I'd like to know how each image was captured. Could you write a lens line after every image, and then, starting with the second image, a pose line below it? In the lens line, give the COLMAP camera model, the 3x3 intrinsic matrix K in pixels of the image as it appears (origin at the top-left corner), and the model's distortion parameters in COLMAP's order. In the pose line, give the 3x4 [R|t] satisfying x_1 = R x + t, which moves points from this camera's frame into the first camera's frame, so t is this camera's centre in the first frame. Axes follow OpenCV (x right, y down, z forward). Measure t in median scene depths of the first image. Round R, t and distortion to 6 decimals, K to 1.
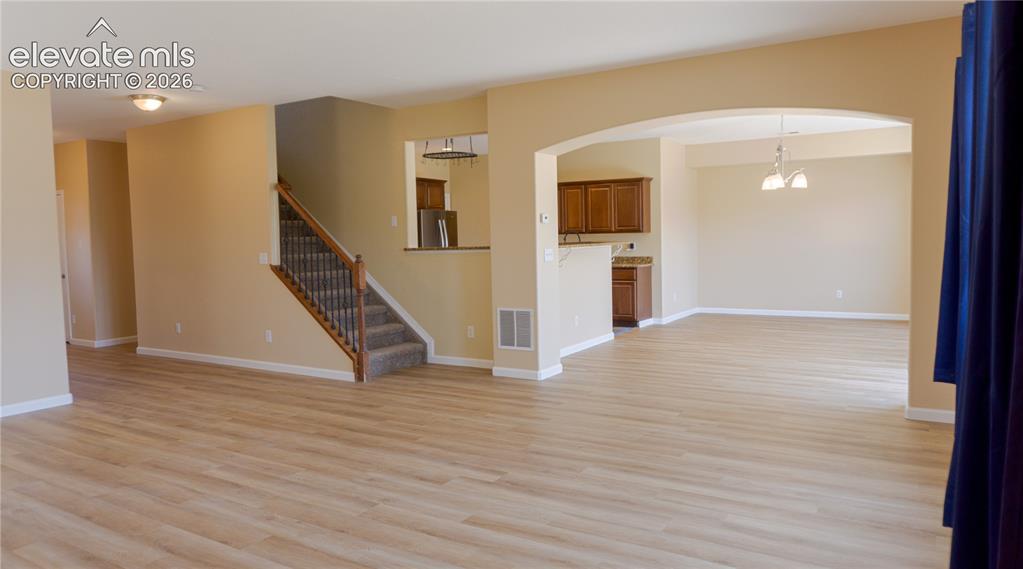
lens RADIAL K [[679.8, 0, 513.7], [0, 679.8, 282.5], [0, 0, 1]] dist [-0.020406, -0.004005]
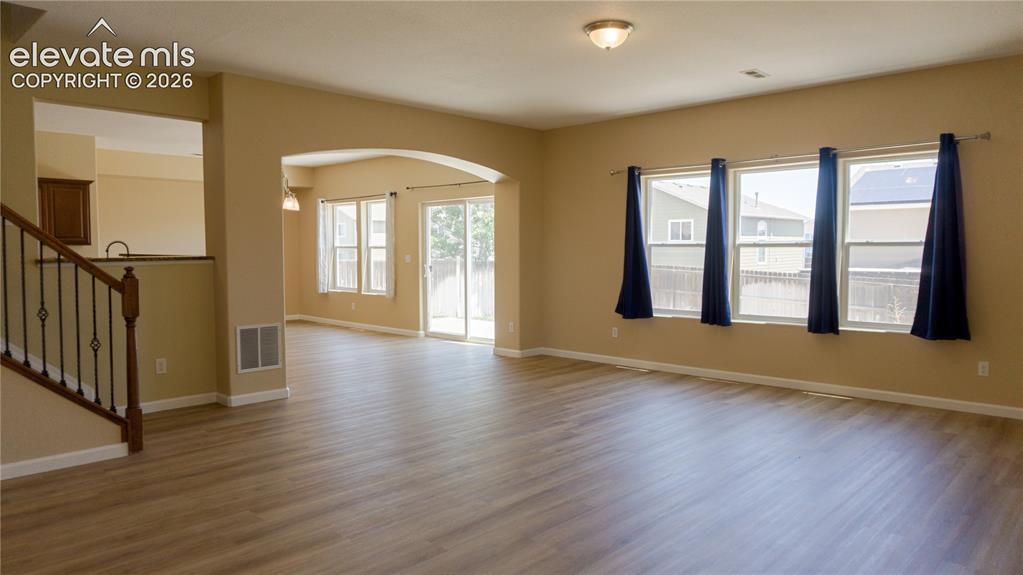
lens RADIAL K [[679.8, 0, 490.8], [0, 679.8, 292.4], [0, 0, 1]] dist [-0.020406, -0.004005]
pose [[0.235243, -0.044439, 0.970920, -1.038896], [0.064800, 0.997449, 0.029953, -0.015530], [-0.969774, 0.055869, 0.237522, 0.633395]]
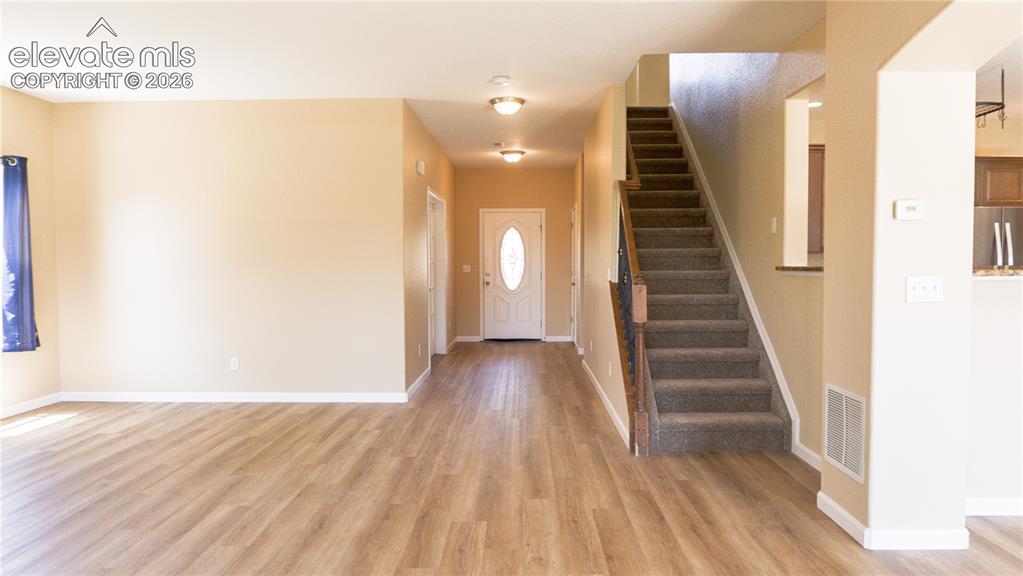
lens RADIAL K [[679.8, 0, 515.2], [0, 679.8, 286.5], [0, 0, 1]] dist [-0.020406, -0.004005]
pose [[0.513892, 0.054126, -0.856146, 0.396157], [-0.065927, 0.997548, 0.023493, -0.045328], [0.855318, 0.044370, 0.516200, 0.688021]]
